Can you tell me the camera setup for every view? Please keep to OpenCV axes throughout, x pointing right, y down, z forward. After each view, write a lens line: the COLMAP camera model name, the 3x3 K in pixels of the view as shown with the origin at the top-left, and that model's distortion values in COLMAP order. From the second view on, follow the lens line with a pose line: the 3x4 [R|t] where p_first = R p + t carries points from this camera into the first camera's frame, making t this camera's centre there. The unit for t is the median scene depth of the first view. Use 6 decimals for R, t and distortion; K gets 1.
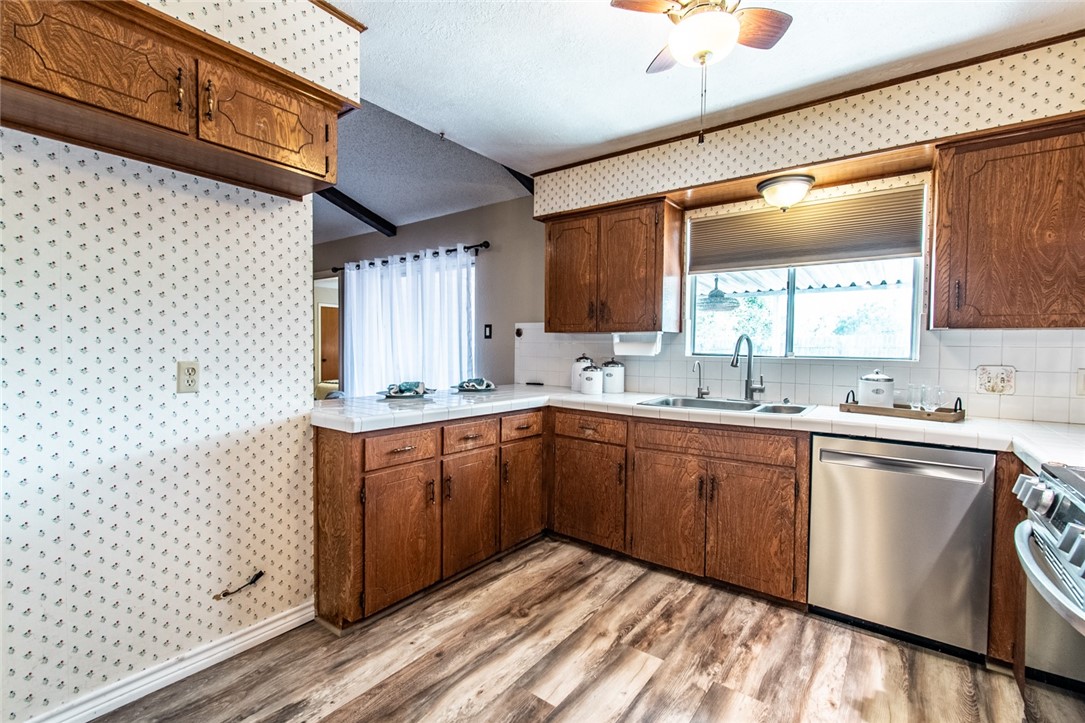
lens RADIAL K [[485.7, 0, 541.1], [0, 485.7, 360.6], [0, 0, 1]] dist [0.006273, -0.001053]
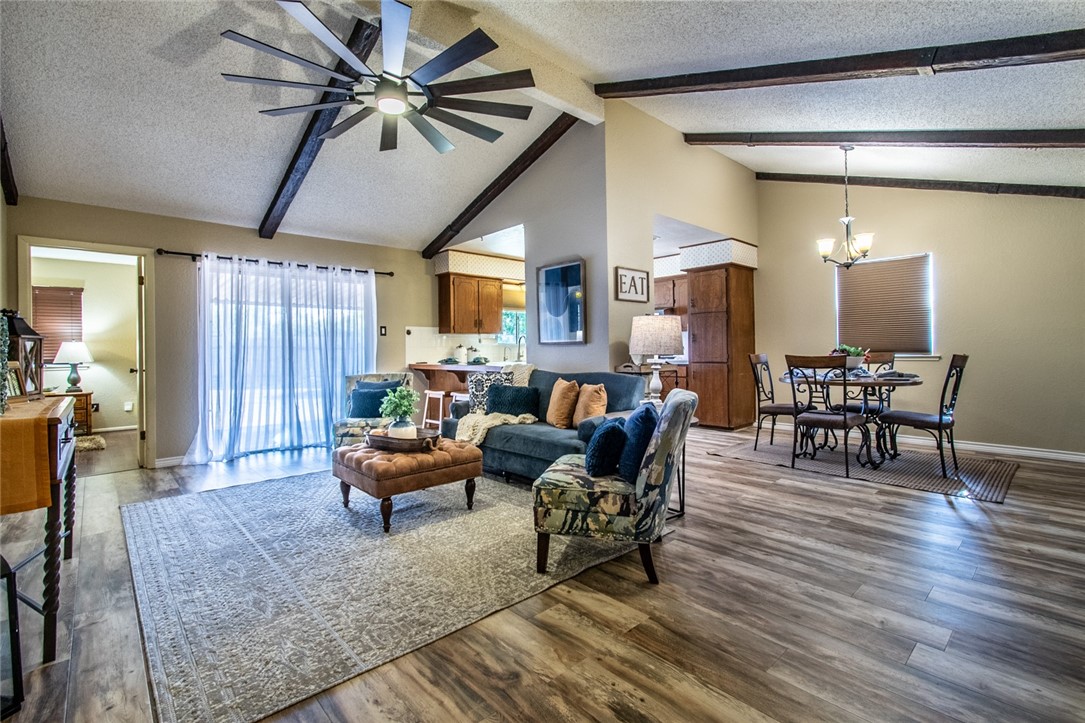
lens RADIAL K [[485.7, 0, 542.4], [0, 485.7, 343.3], [0, 0, 1]] dist [0.006273, -0.001053]
pose [[0.183162, 0.001788, 0.983081, -2.546571], [0.042576, 0.999046, -0.009749, 0.021678], [-0.982160, 0.043642, 0.182911, 0.443812]]
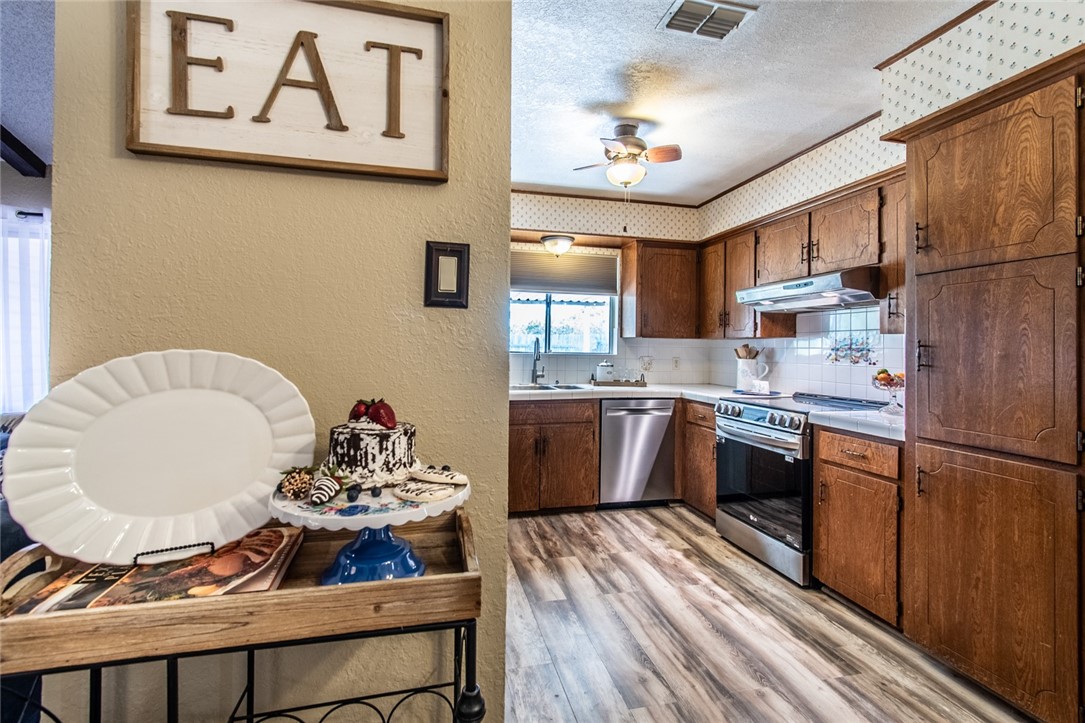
lens RADIAL K [[485.7, 0, 539.0], [0, 485.7, 342.2], [0, 0, 1]] dist [0.006273, -0.001053]
pose [[0.642517, 0.006873, 0.766241, -0.767230], [0.013065, 0.999716, -0.019923, -0.013498], [-0.766160, 0.022812, 0.642245, 0.084070]]
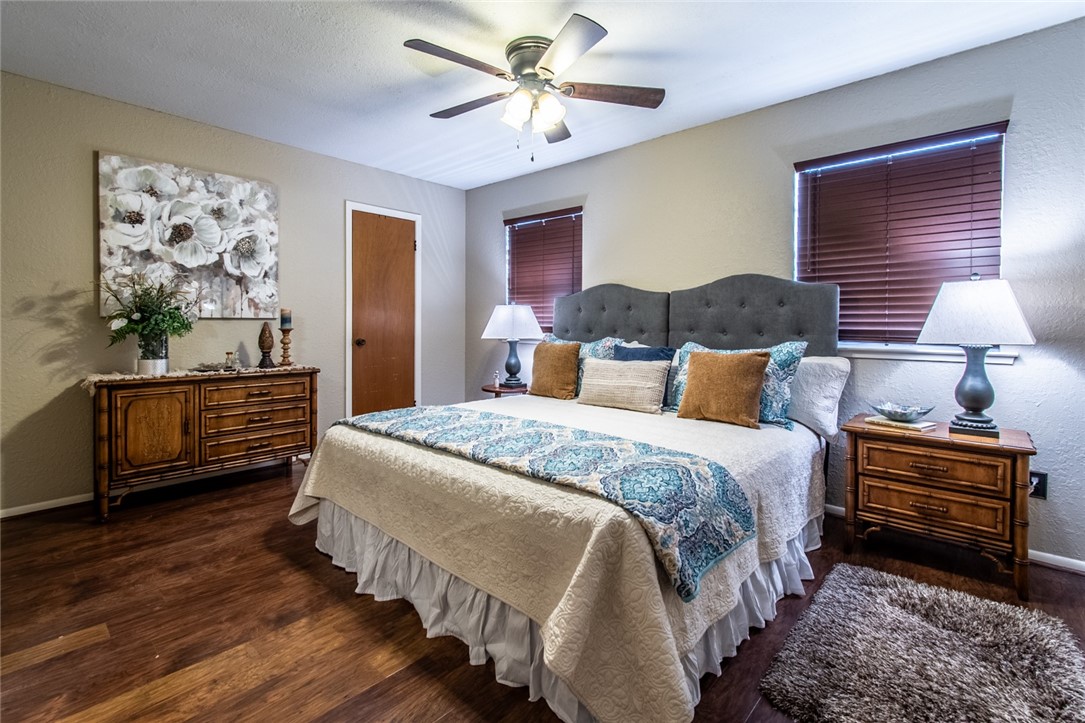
lens RADIAL K [[485.7, 0, 542.5], [0, 485.7, 329.6], [0, 0, 1]] dist [0.006273, -0.001053]
pose [[0.995076, -0.000831, -0.099116, -1.084336], [-0.000330, 0.999932, -0.011693, -0.019289], [0.099119, 0.011669, 0.995007, 2.494820]]
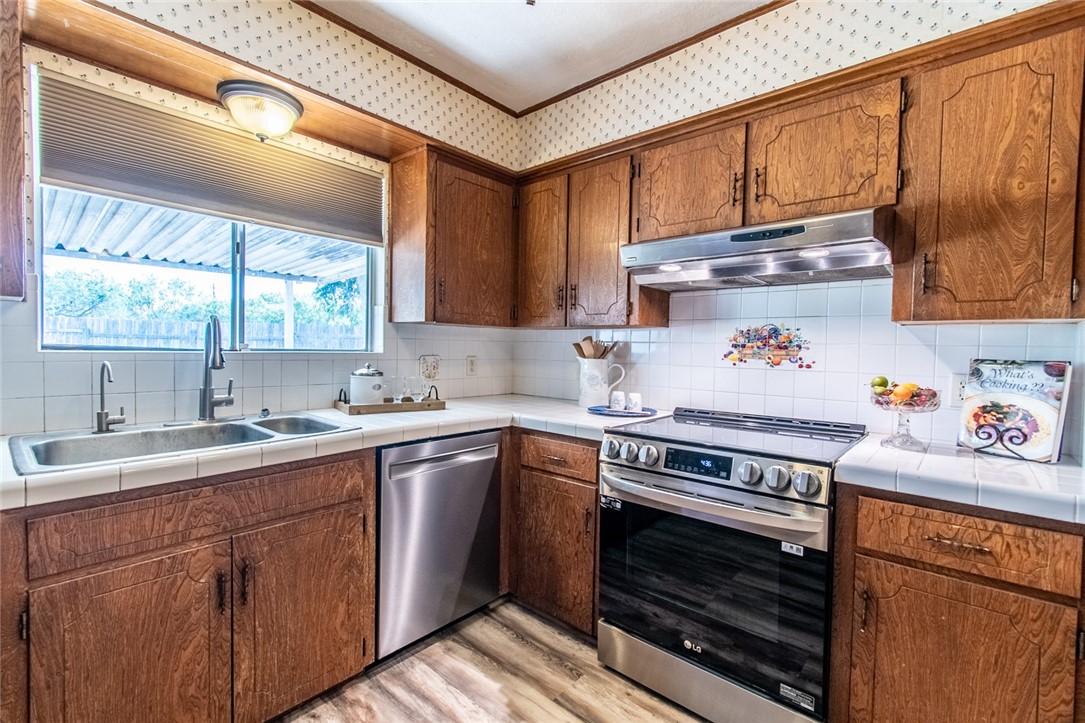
lens RADIAL K [[485.7, 0, 539.6], [0, 485.7, 361.6], [0, 0, 1]] dist [0.006273, -0.001053]
pose [[0.089453, -0.042188, 0.995097, -0.185763], [0.009518, 0.999093, 0.041501, -0.019781], [-0.995946, 0.005759, 0.089773, 0.600365]]
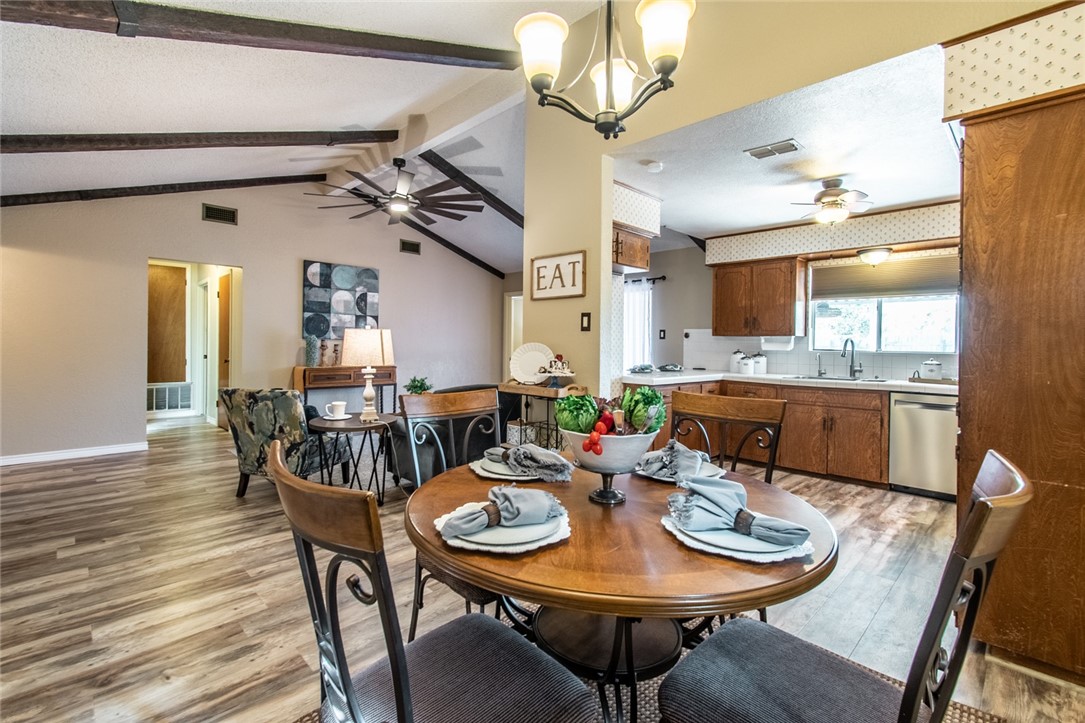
lens RADIAL K [[485.7, 0, 540.1], [0, 485.7, 344.7], [0, 0, 1]] dist [0.006273, -0.001053]
pose [[0.988596, 0.004045, -0.150537, -0.447722], [-0.007991, 0.999640, -0.025617, 0.024549], [0.150380, 0.026528, 0.988272, -0.959895]]
